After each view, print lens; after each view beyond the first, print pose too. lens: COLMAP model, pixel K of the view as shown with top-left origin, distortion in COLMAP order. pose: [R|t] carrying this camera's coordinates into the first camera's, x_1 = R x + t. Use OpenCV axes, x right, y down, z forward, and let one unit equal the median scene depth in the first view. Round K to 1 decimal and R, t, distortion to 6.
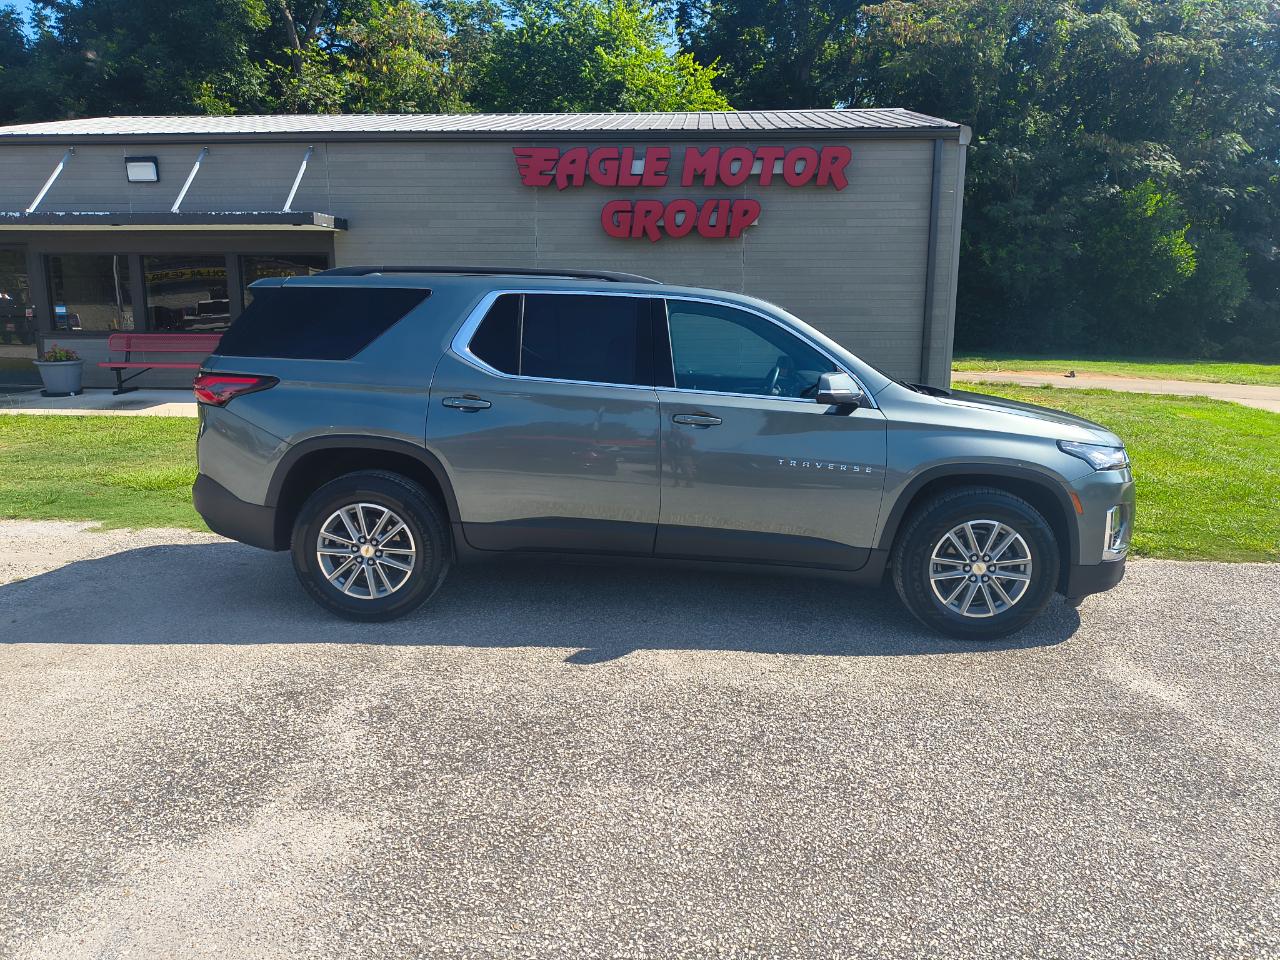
lens RADIAL K [[907.9, 0, 649.1], [0, 907.9, 482.5], [0, 0, 1]] dist [0.053560, -0.078355]
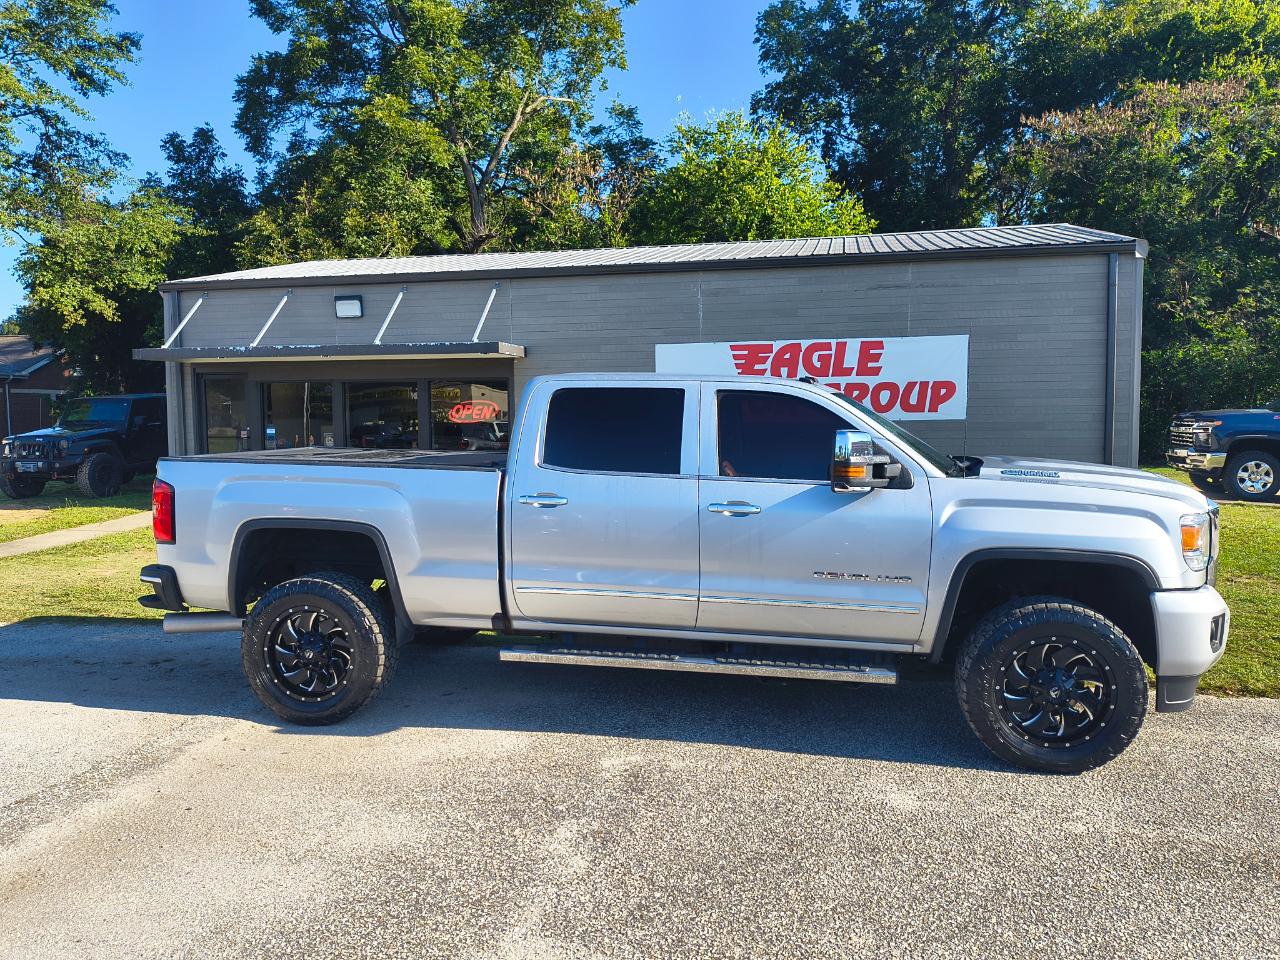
lens RADIAL K [[907.9, 0, 649.1], [0, 907.9, 482.5], [0, 0, 1]] dist [0.053560, -0.078355]
pose [[0.988454, 0.000929, -0.151520, -0.092337], [-0.019159, 0.992722, -0.118895, -0.018011], [0.150307, 0.120426, 0.981277, -0.027334]]
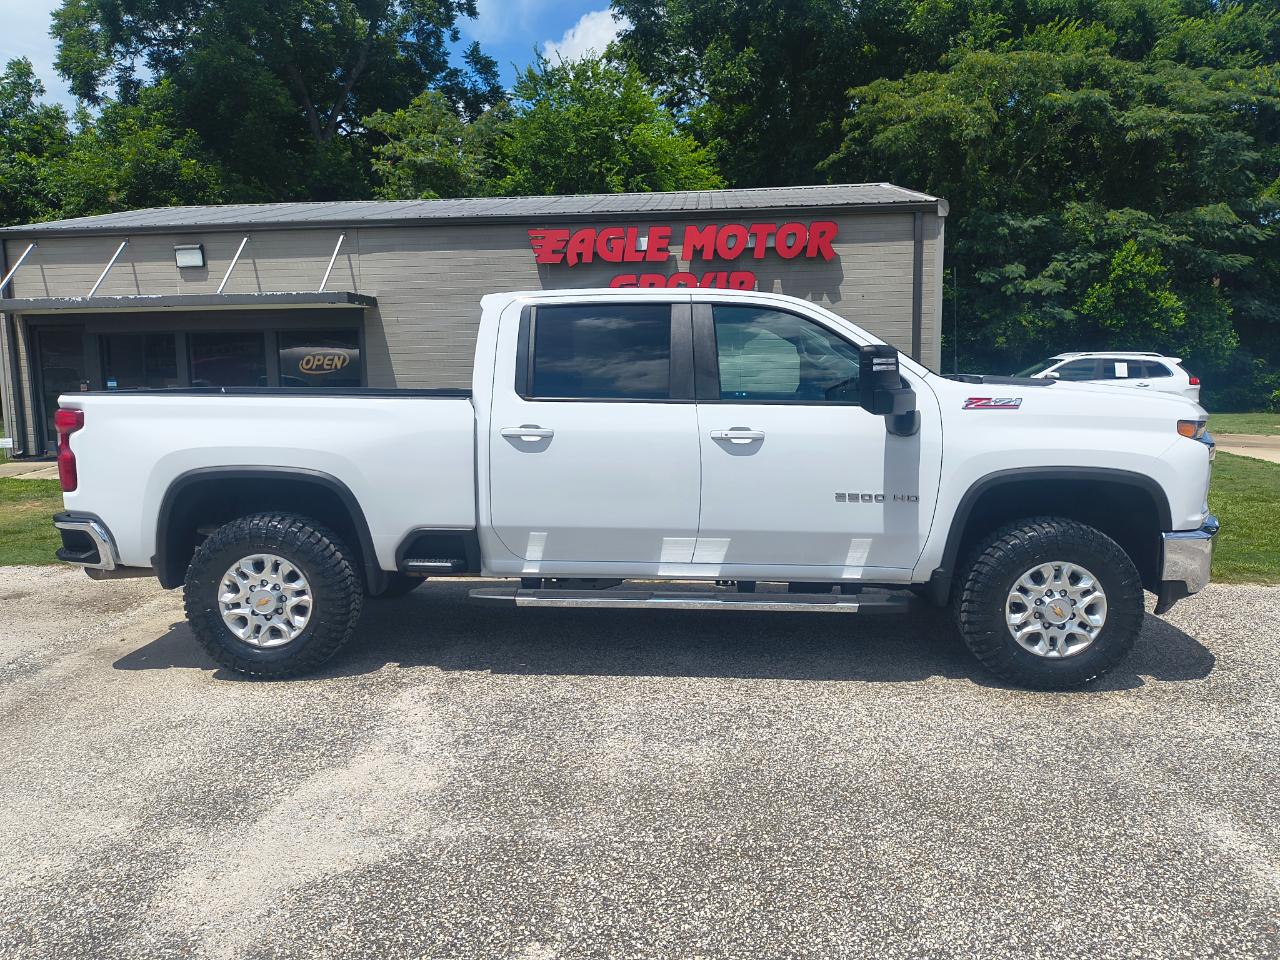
lens RADIAL K [[910.6, 0, 640.4], [0, 910.6, 482.2], [0, 0, 1]] dist [0.056102, -0.086289]
pose [[0.999659, -0.017548, -0.019330, 0.007324], [0.016139, 0.997360, -0.070806, 0.055137], [0.020522, 0.070470, 0.997303, -0.247579]]
